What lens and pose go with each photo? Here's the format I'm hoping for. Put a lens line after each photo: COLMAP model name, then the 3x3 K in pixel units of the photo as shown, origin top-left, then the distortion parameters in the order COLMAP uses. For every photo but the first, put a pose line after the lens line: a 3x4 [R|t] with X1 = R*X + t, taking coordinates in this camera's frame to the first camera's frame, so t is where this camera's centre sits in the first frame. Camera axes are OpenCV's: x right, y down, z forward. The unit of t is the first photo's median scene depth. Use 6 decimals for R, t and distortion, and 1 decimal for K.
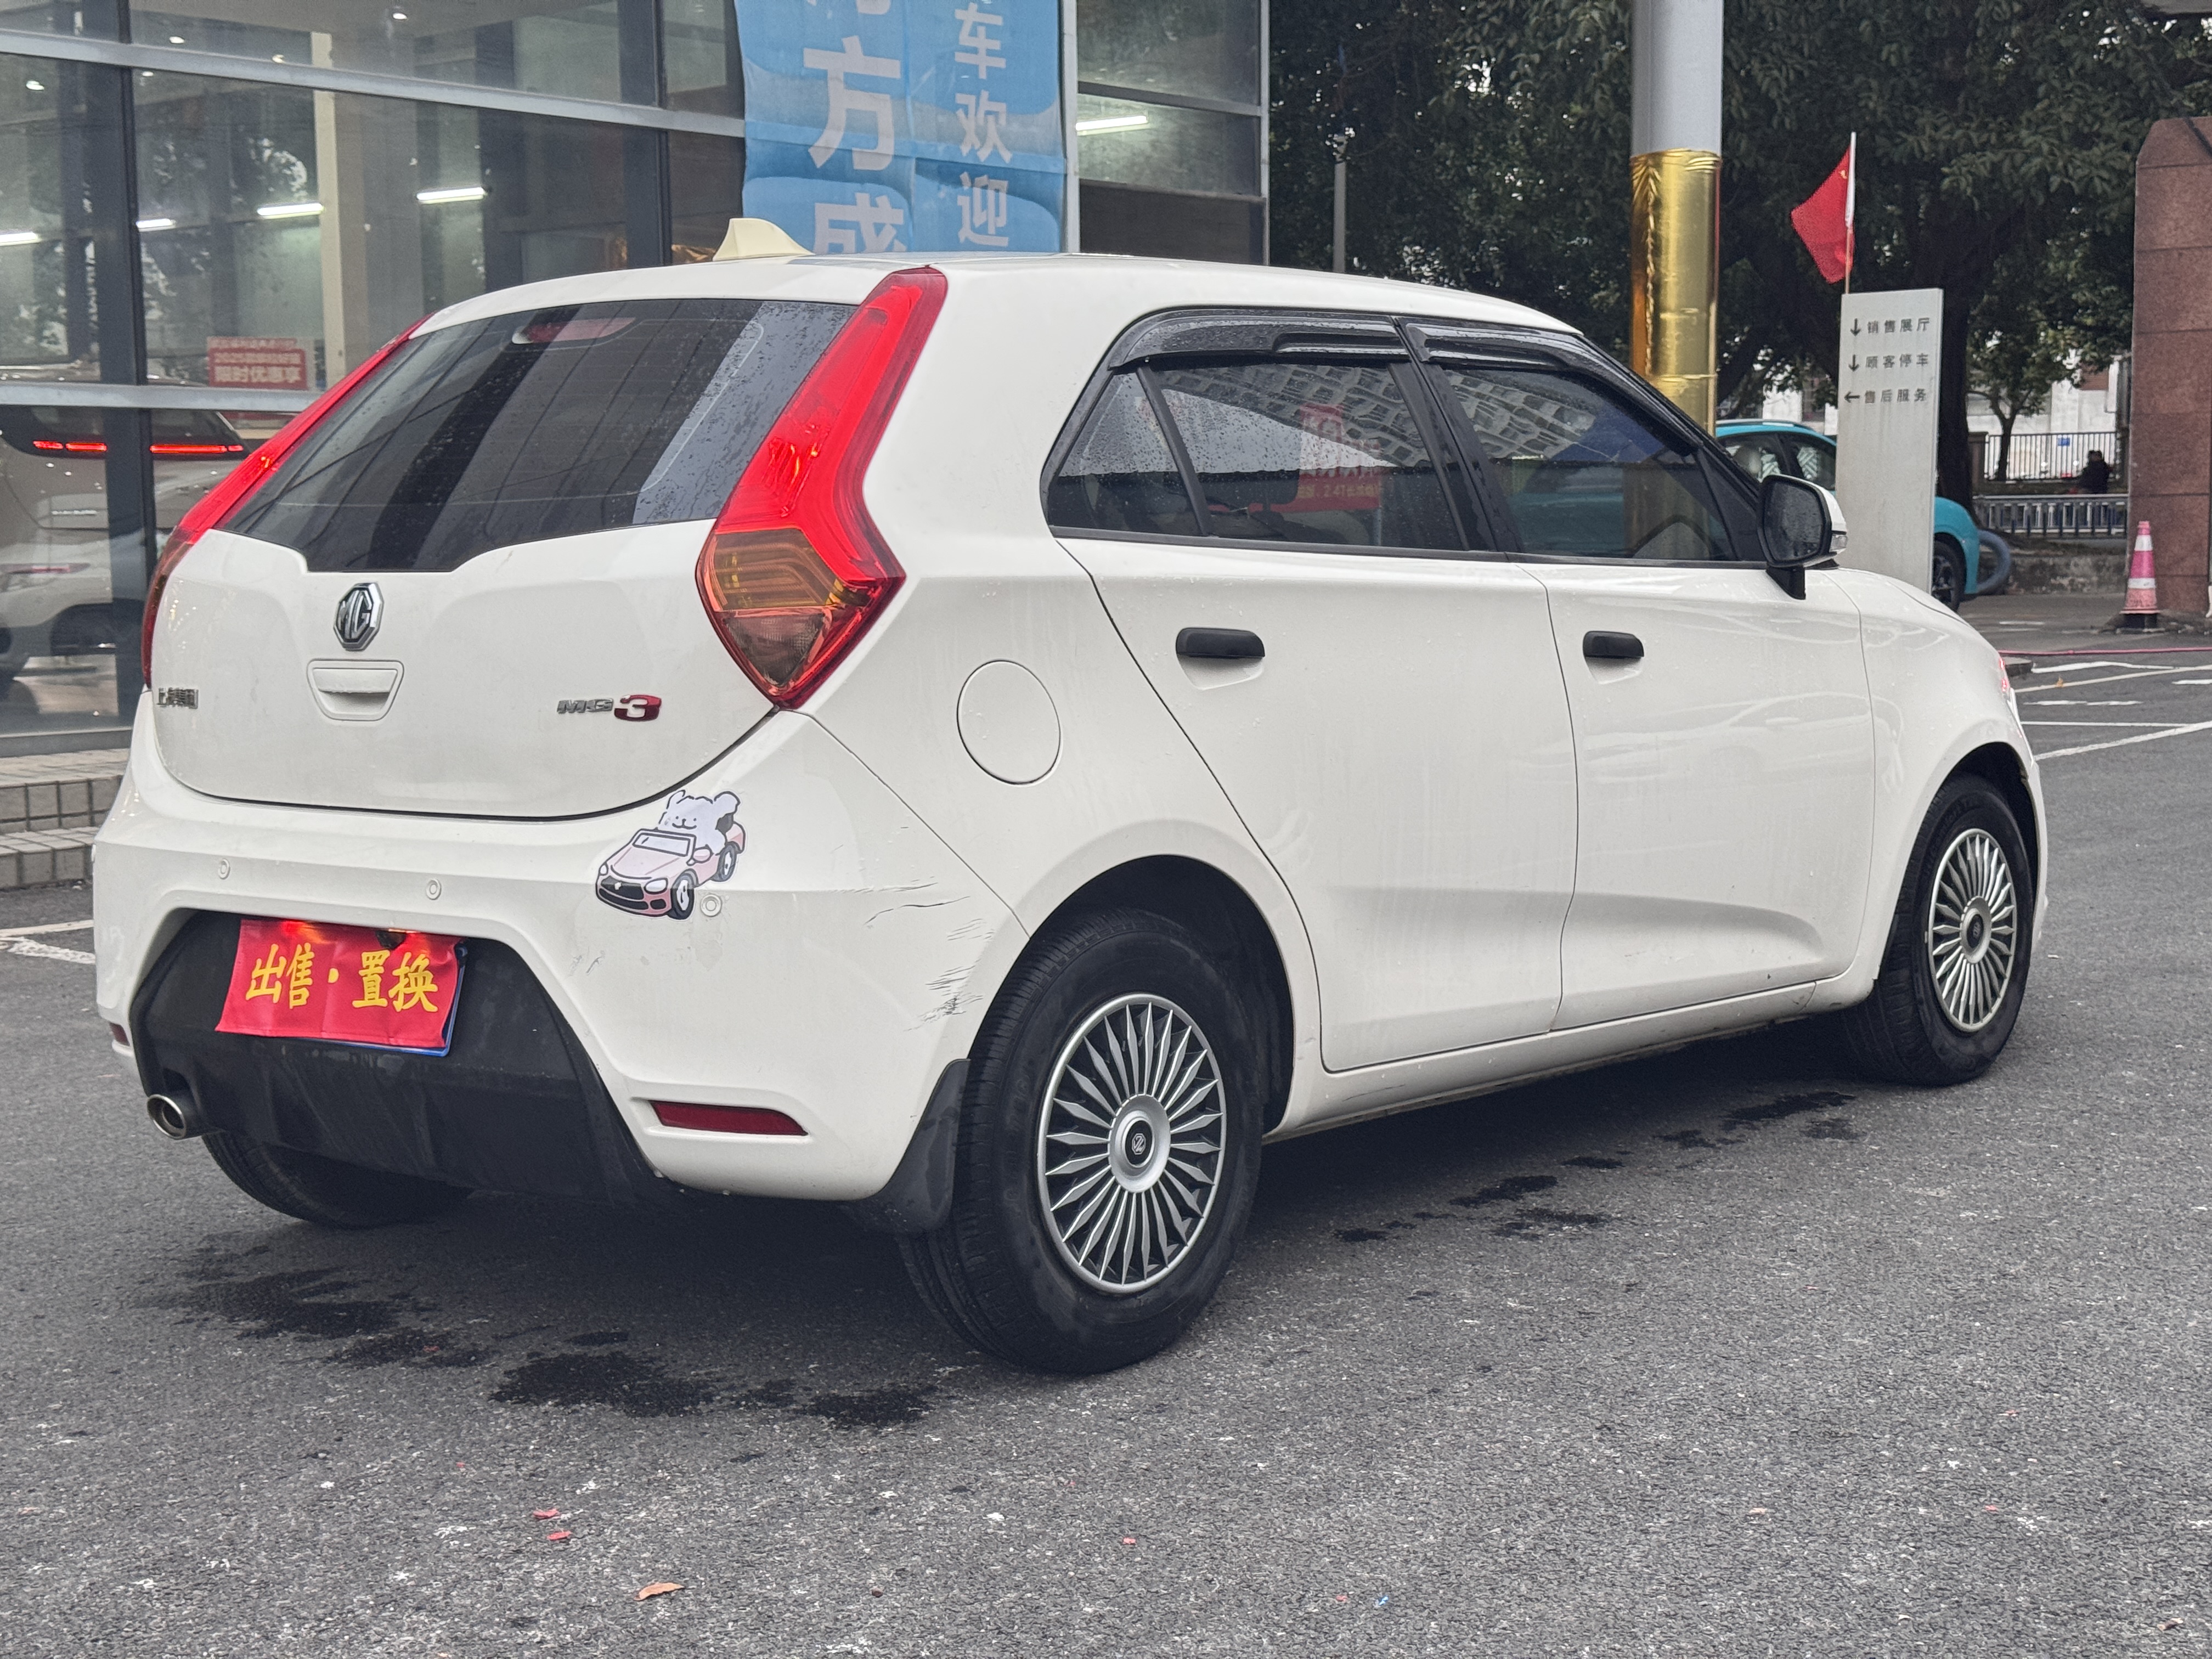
lens RADIAL K [[3101.2, 0, 1106.0], [0, 3101.2, 829.5], [0, 0, 1]] dist [0.170723, -0.304573]
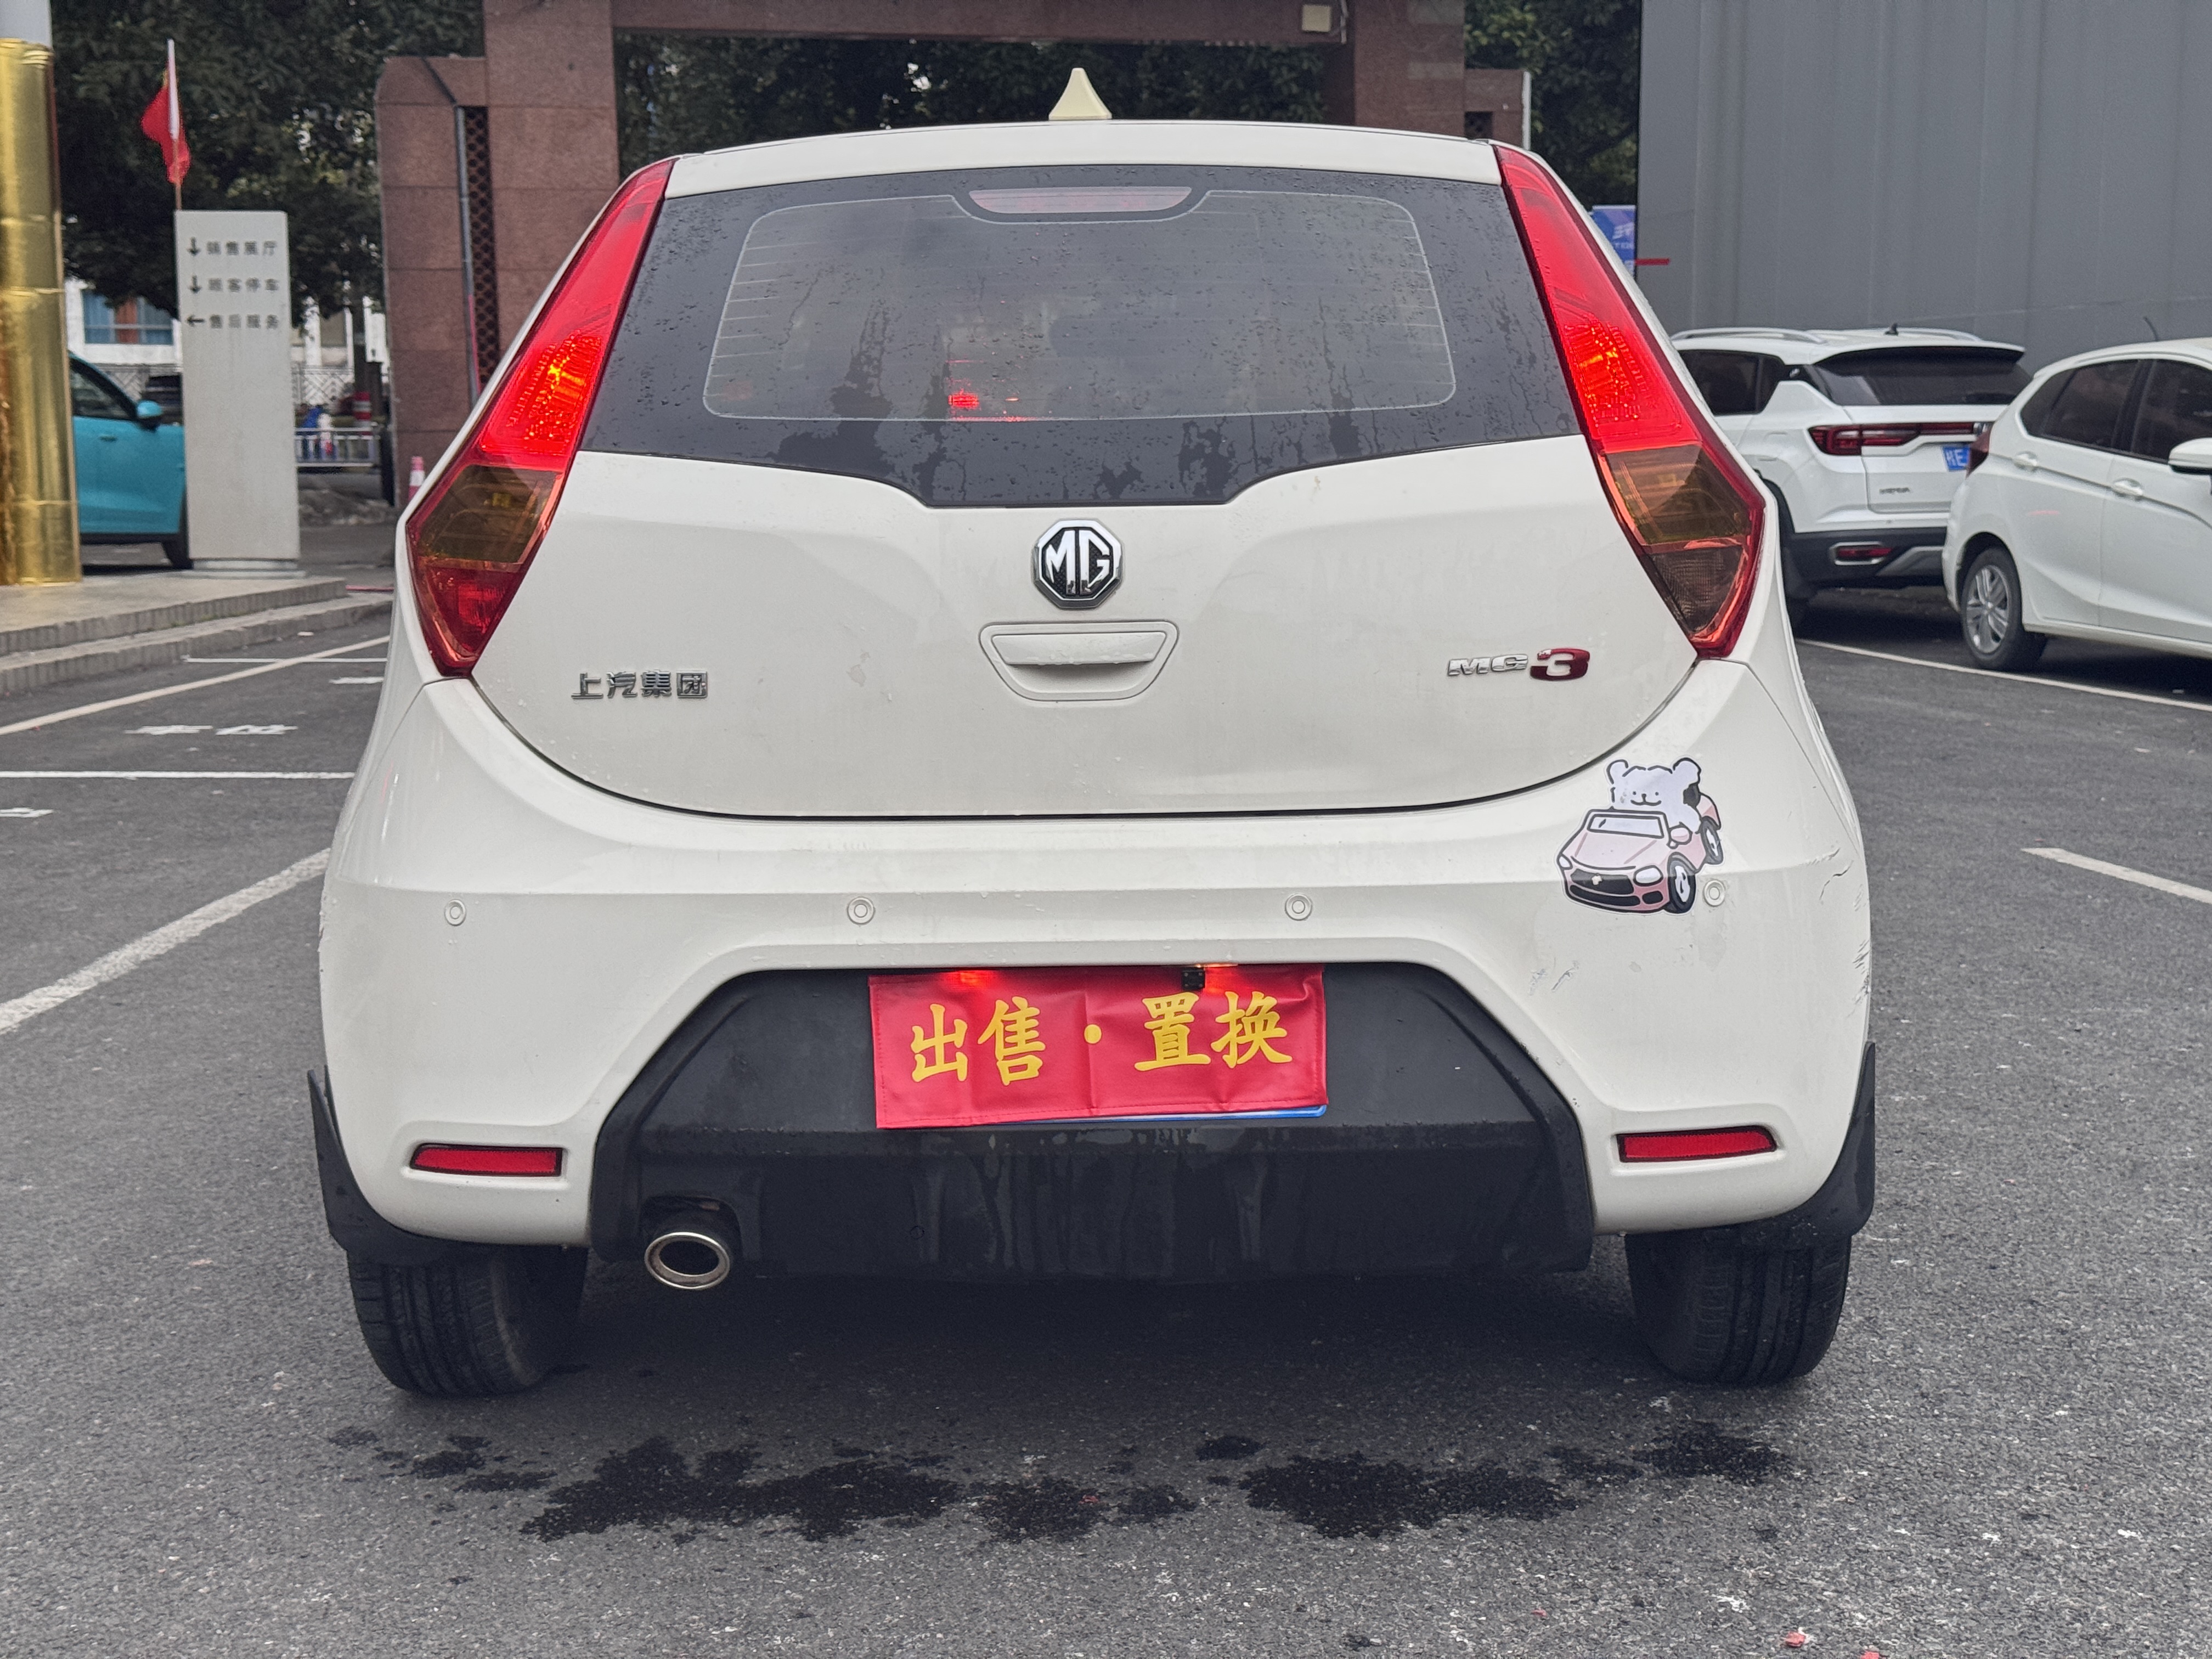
lens RADIAL K [[3101.2, 0, 1106.0], [0, 3101.2, 829.5], [0, 0, 1]] dist [0.170723, -0.304573]
pose [[0.776184, -0.072726, 0.626299, -0.730897], [0.060038, 0.997337, 0.041406, -0.035224], [-0.627642, 0.005463, 0.778483, 0.413893]]
